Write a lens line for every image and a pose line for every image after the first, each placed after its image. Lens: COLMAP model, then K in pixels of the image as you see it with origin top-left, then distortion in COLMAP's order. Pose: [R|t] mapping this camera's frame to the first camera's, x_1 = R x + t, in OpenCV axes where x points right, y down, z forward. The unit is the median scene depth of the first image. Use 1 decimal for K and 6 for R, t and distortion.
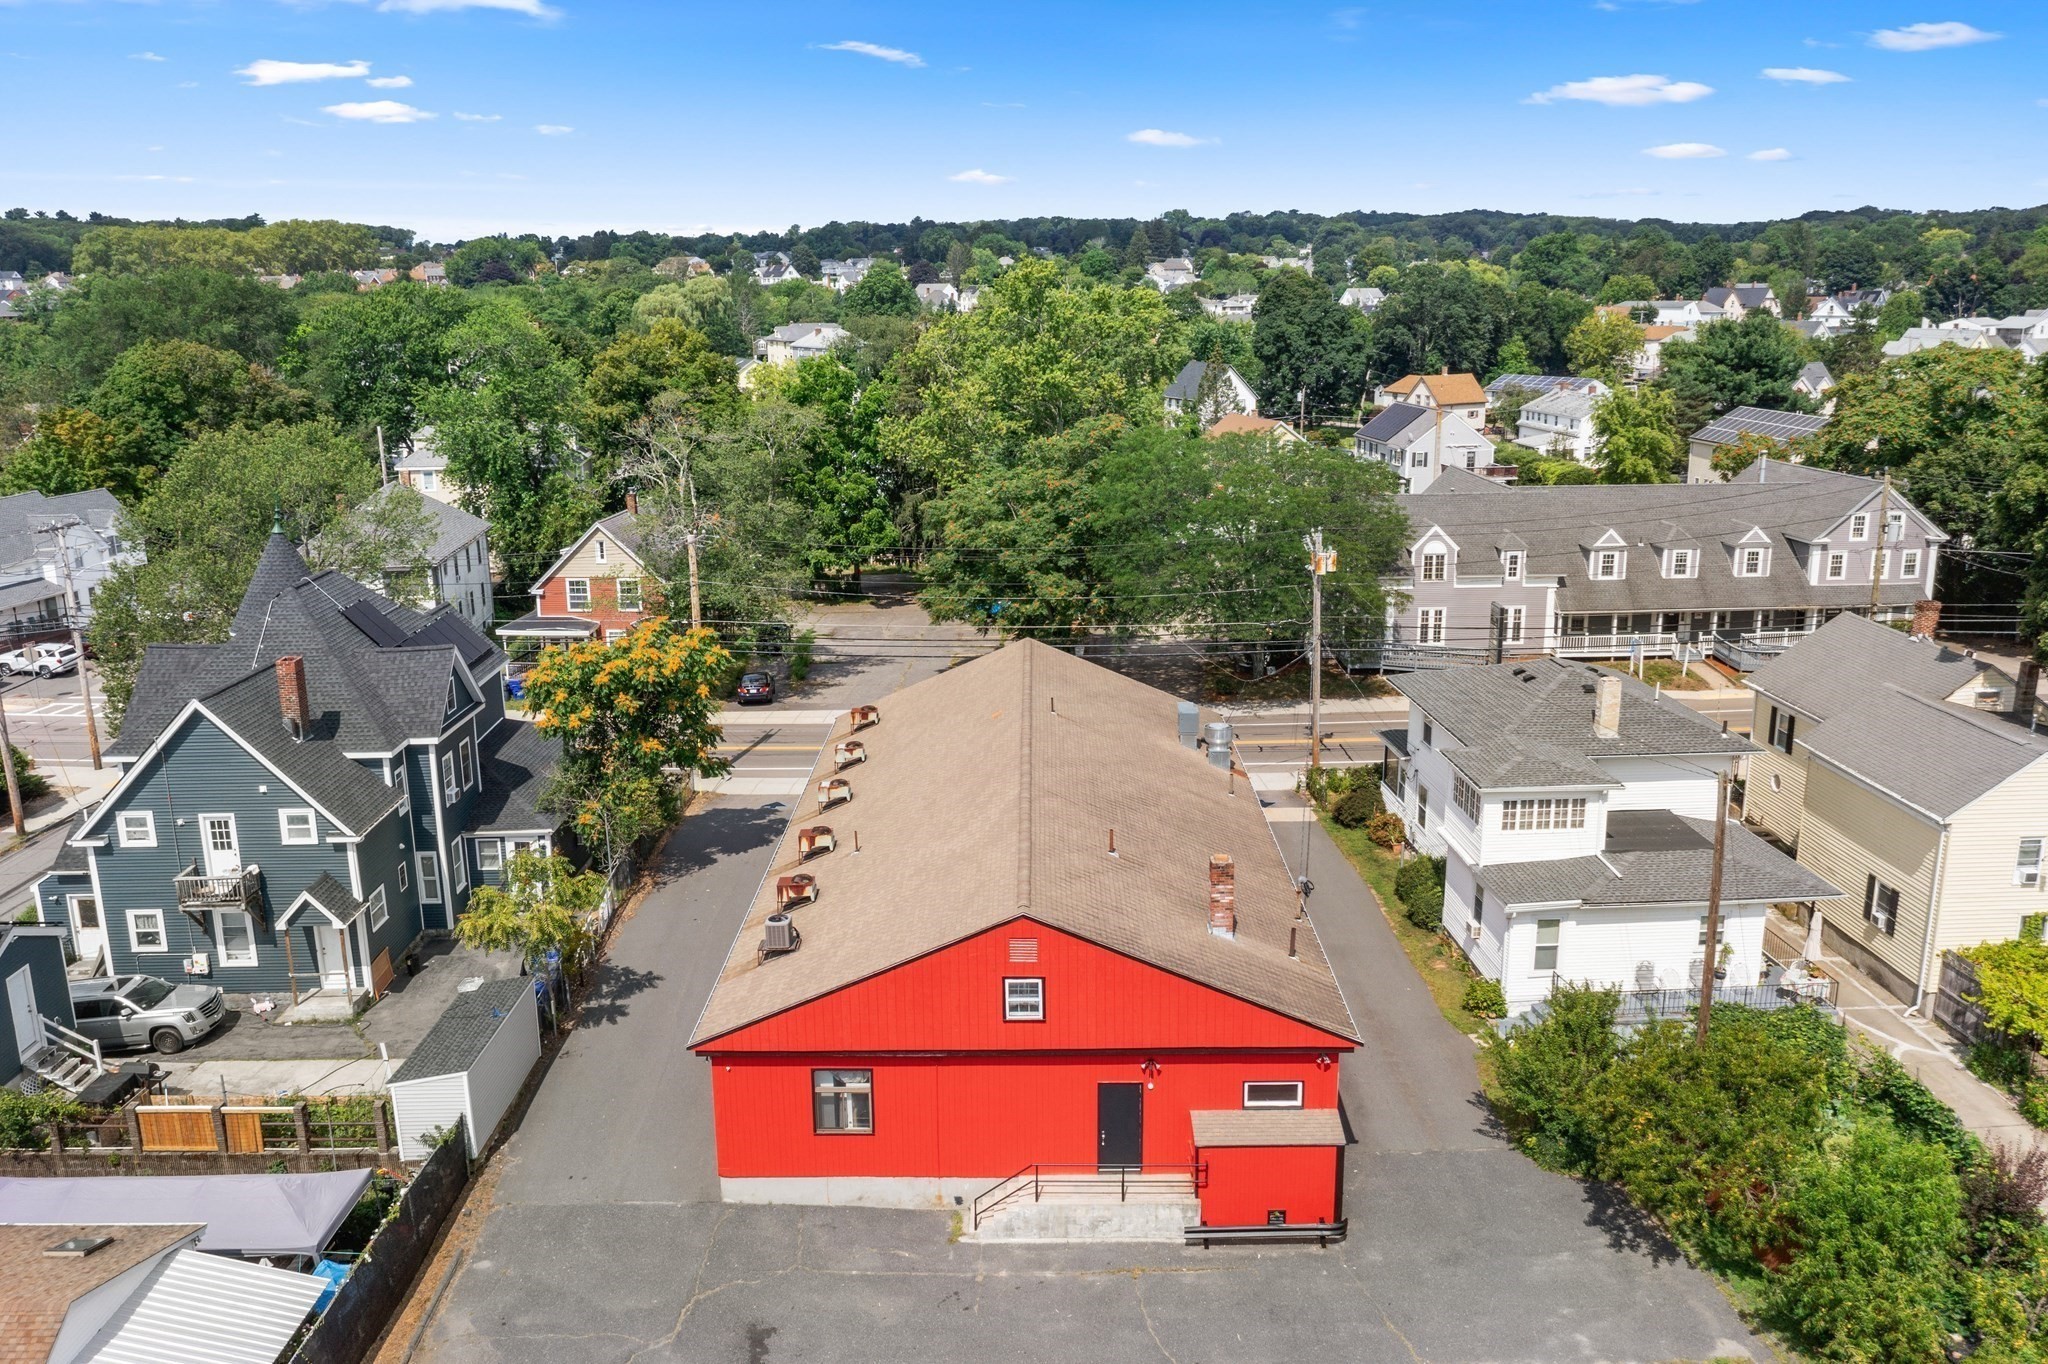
lens RADIAL K [[1623.9, 0, 985.0], [0, 1623.9, 682.9], [0, 0, 1]] dist [-0.014325, 0.001685]
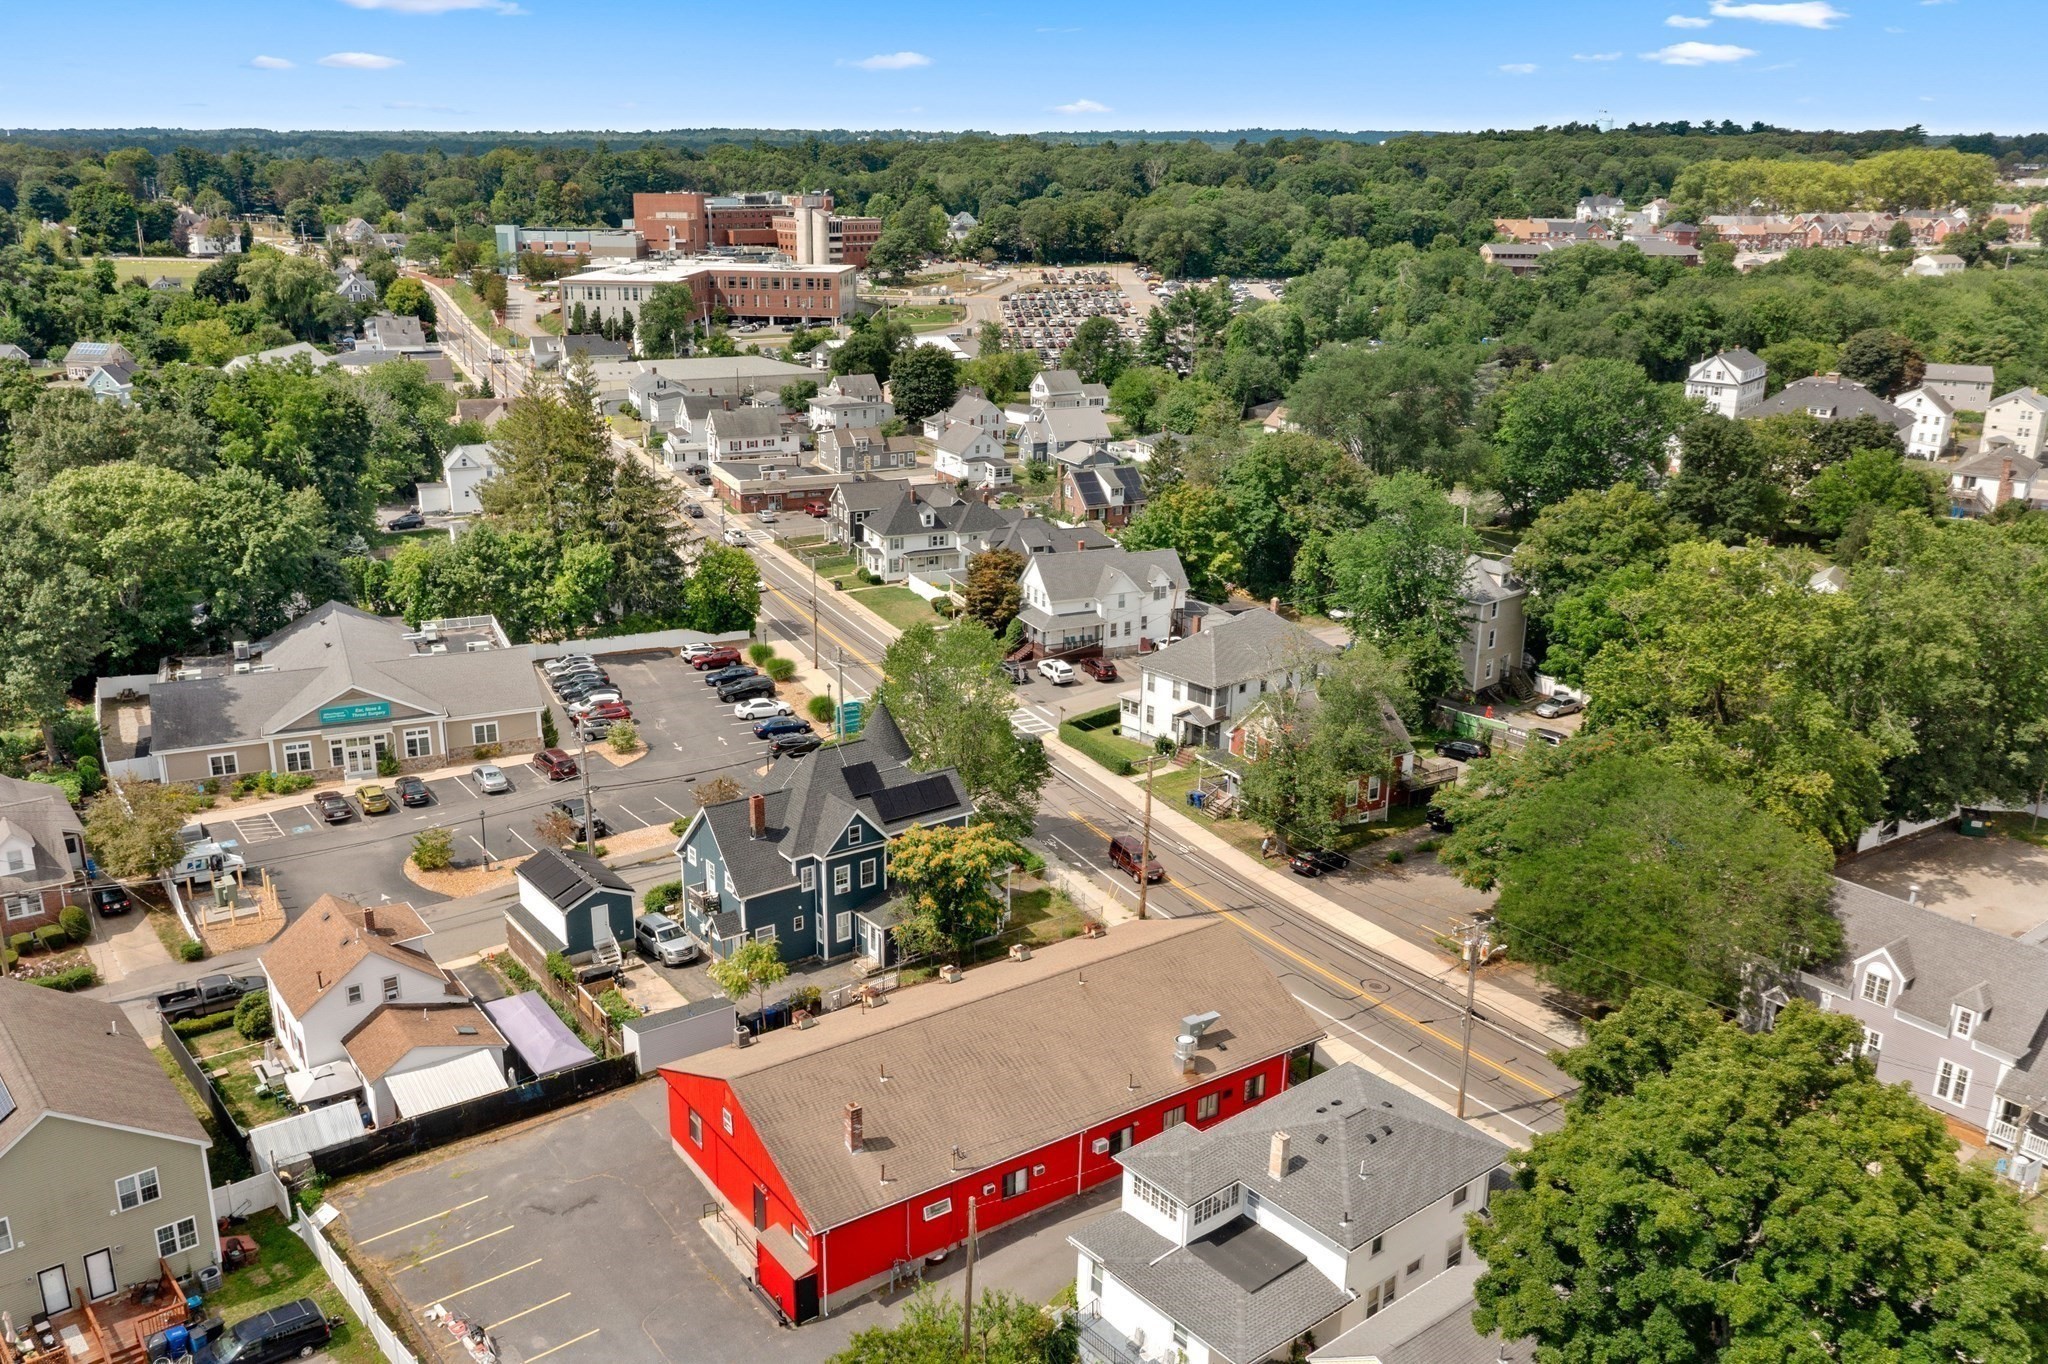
lens RADIAL K [[1623.9, 0, 985.0], [0, 1623.9, 682.9], [0, 0, 1]] dist [-0.014325, 0.001685]
pose [[0.585758, 0.263131, -0.766583, 0.644160], [-0.209931, 0.962810, 0.170074, -0.291983], [0.782826, 0.061308, 0.619213, 0.006360]]
